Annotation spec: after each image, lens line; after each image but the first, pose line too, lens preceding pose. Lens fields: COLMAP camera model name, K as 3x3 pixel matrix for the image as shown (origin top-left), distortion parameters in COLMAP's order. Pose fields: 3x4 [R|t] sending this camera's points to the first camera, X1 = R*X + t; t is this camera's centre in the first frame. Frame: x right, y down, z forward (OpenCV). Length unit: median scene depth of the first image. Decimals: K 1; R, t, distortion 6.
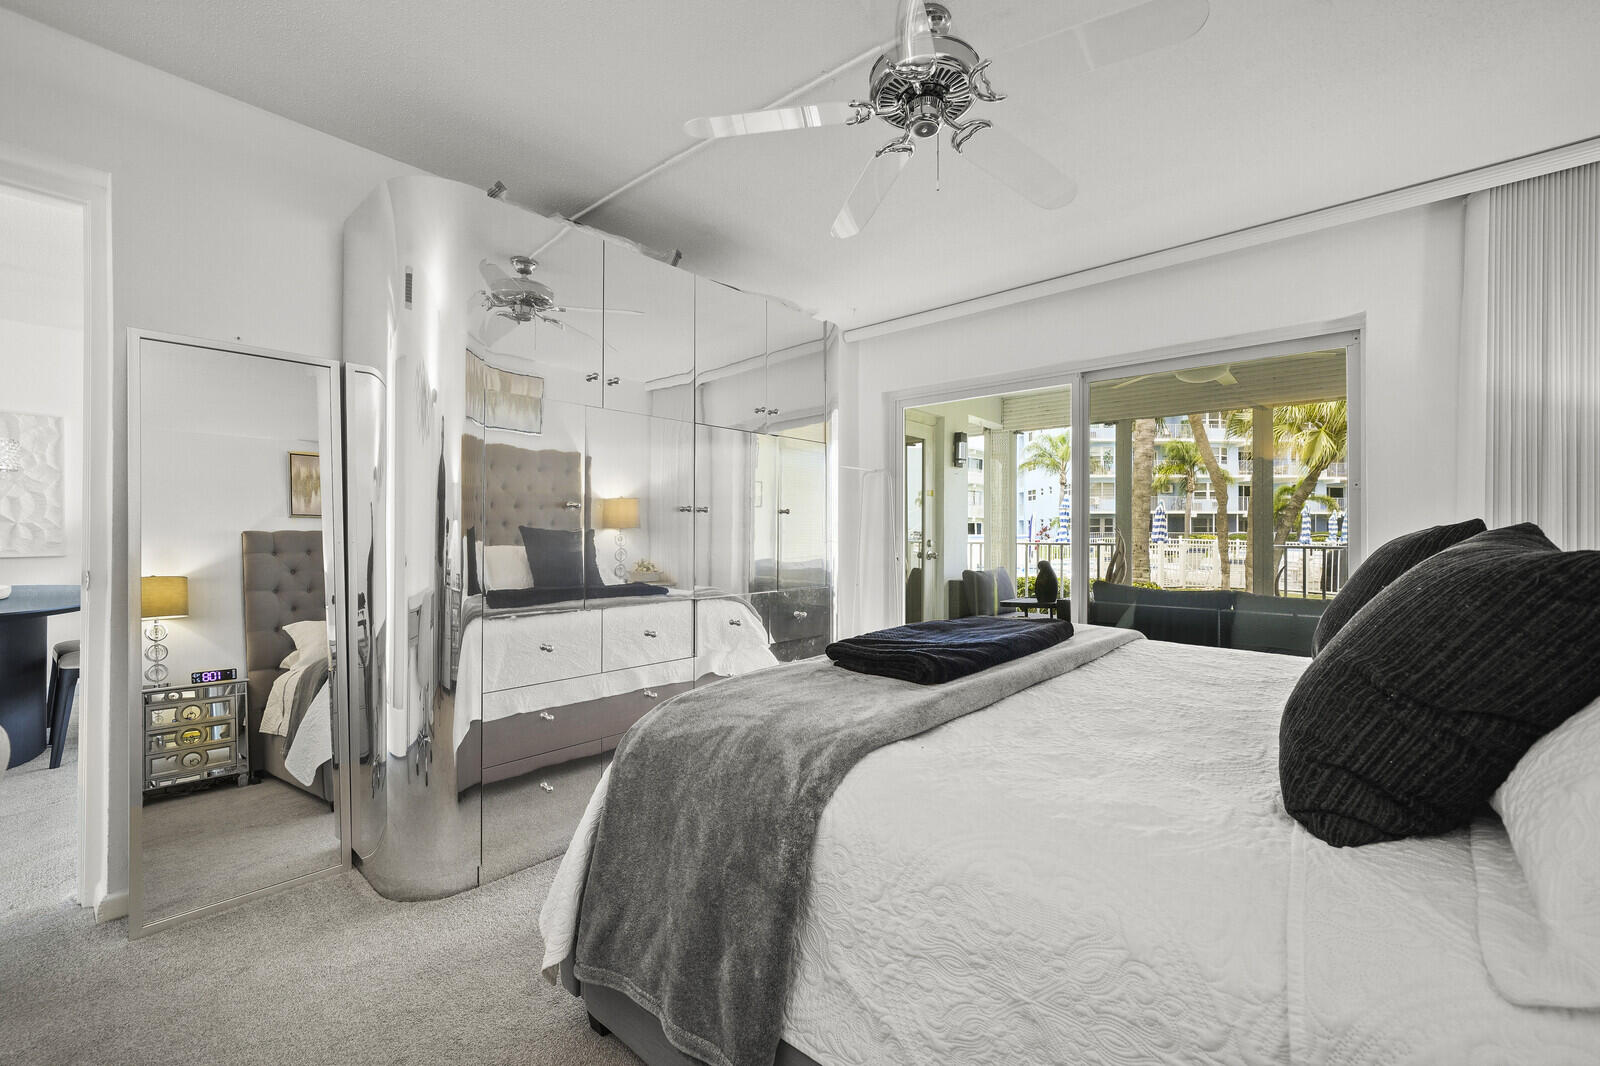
lens RADIAL K [[644.4, 0, 800.0], [0, 644.4, 533.0], [0, 0, 1]] dist [0.001730, 0.000342]
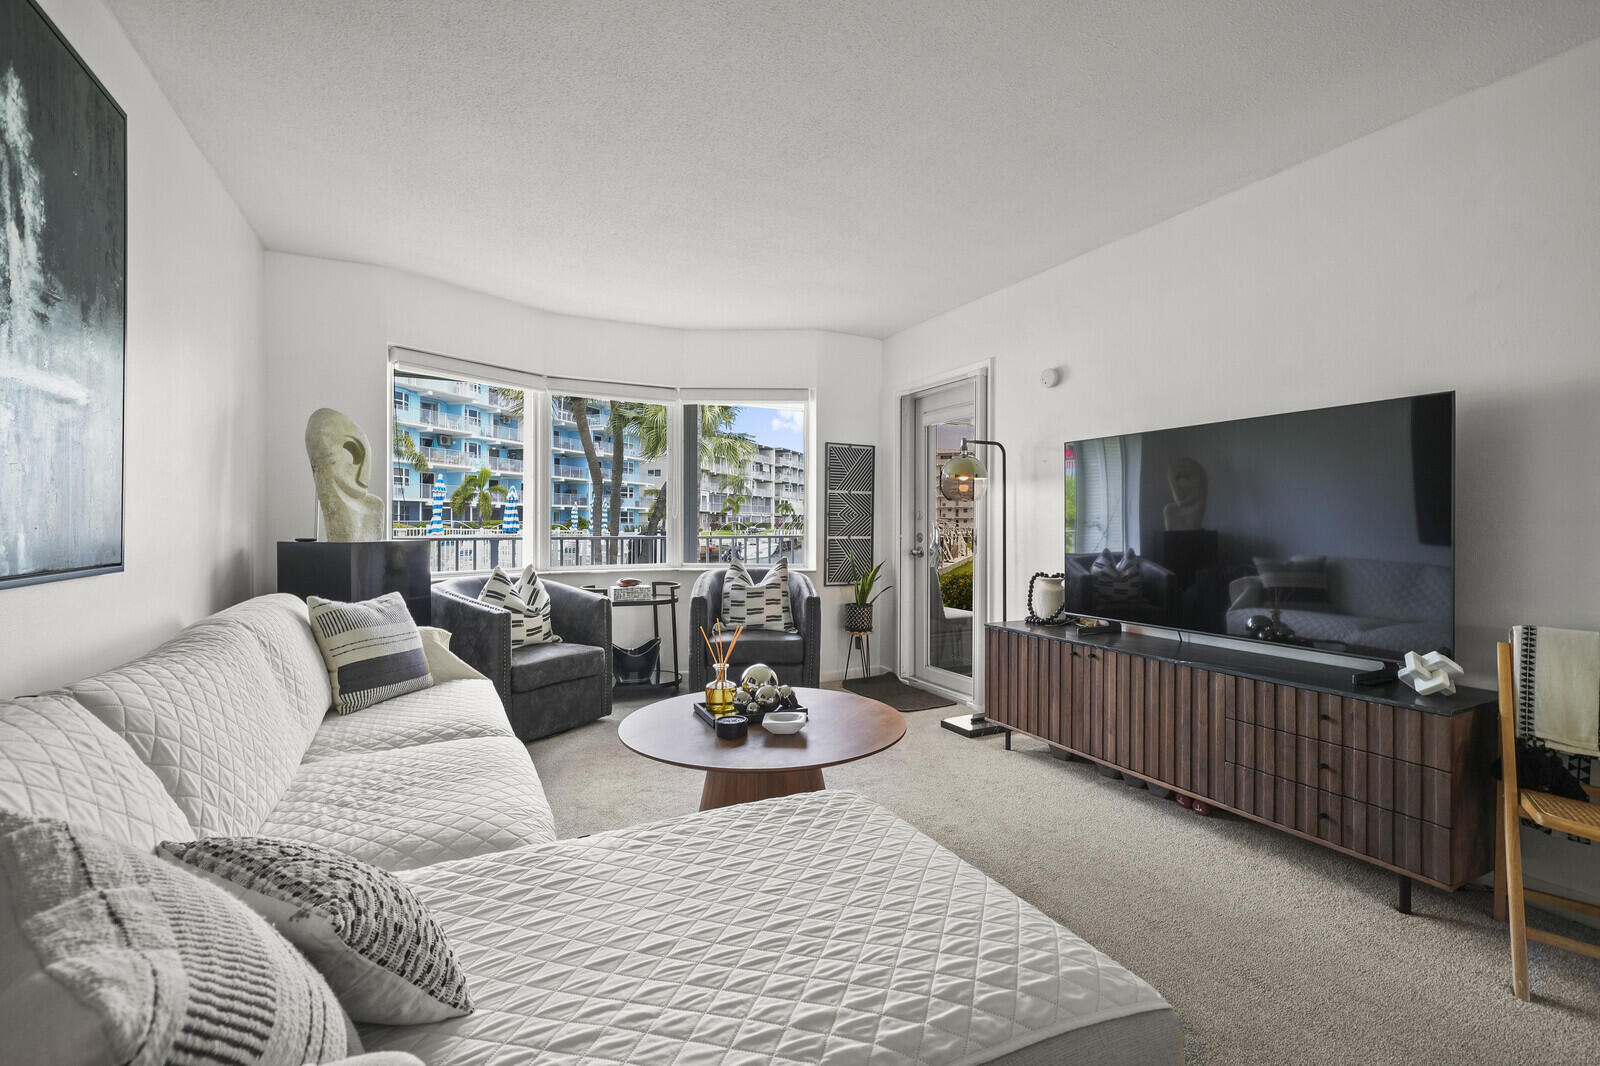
lens RADIAL K [[692.4, 0, 800.0], [0, 692.4, 533.0], [0, 0, 1]] dist [0.003124, 0.000138]
pose [[0.366064, -0.014442, 0.930478, -0.213915], [-0.002153, 0.999864, 0.016366, -0.001381], [-0.930587, -0.007994, 0.365983, 0.249840]]
